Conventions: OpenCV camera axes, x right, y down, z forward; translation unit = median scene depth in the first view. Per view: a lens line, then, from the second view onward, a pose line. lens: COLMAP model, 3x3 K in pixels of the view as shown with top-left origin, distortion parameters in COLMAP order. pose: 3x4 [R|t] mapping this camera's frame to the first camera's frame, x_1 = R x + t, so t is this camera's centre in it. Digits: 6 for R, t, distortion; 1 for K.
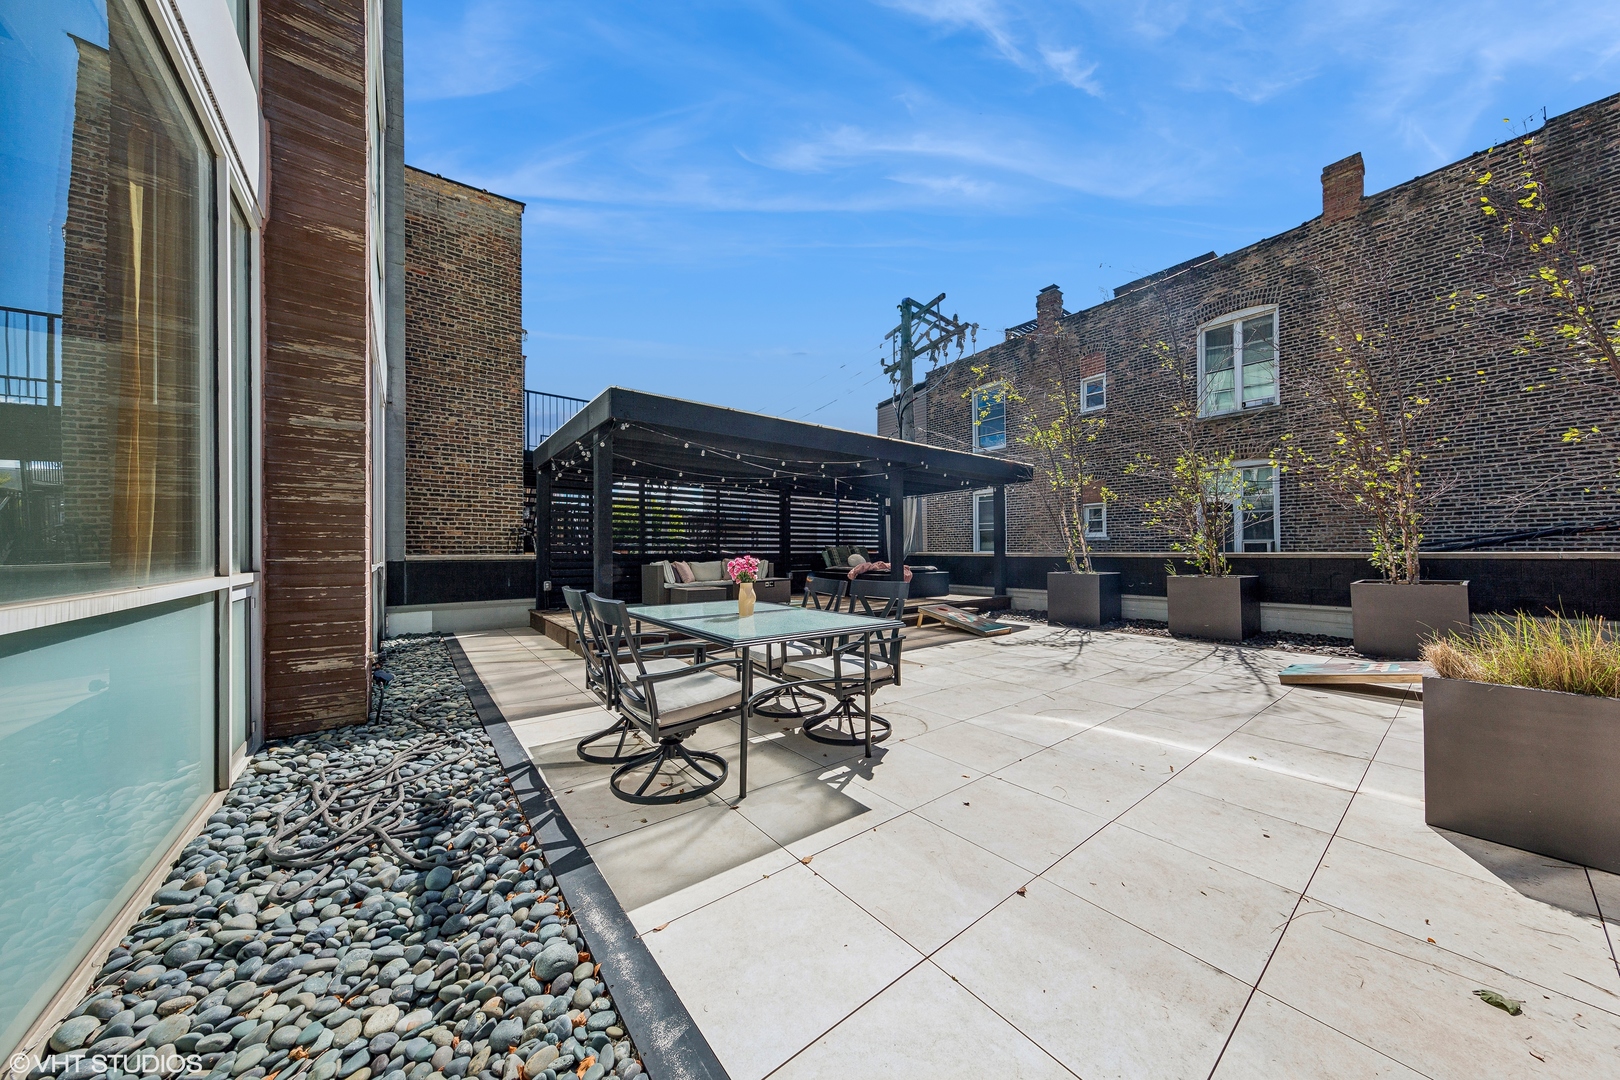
lens RADIAL K [[522.9, 0, 806.2], [0, 522.9, 544.6], [0, 0, 1]] dist [0.000823, -0.000041]
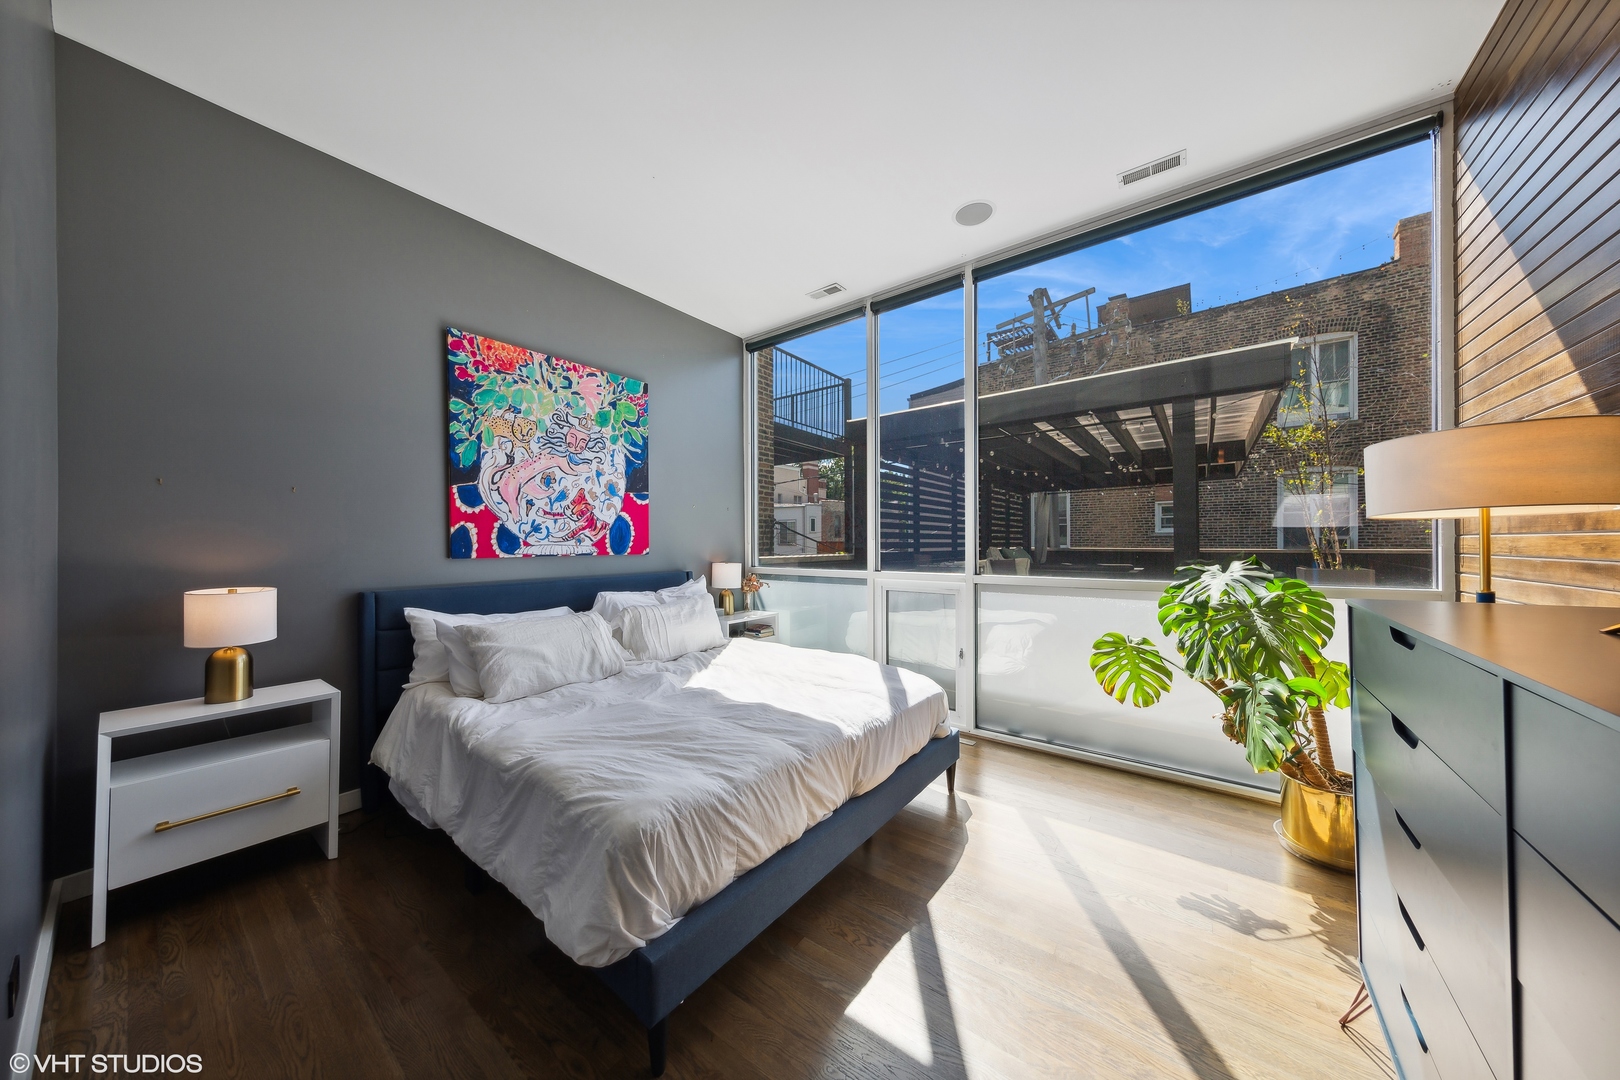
lens RADIAL K [[522.9, 0, 809.3], [0, 522.9, 538.4], [0, 0, 1]] dist [0.000823, -0.000041]
pose [[0.964134, 0.000201, 0.265416, -0.543874], [0.000584, 0.999996, -0.002877, -0.002729], [-0.265415, 0.002929, 0.964130, 0.199884]]
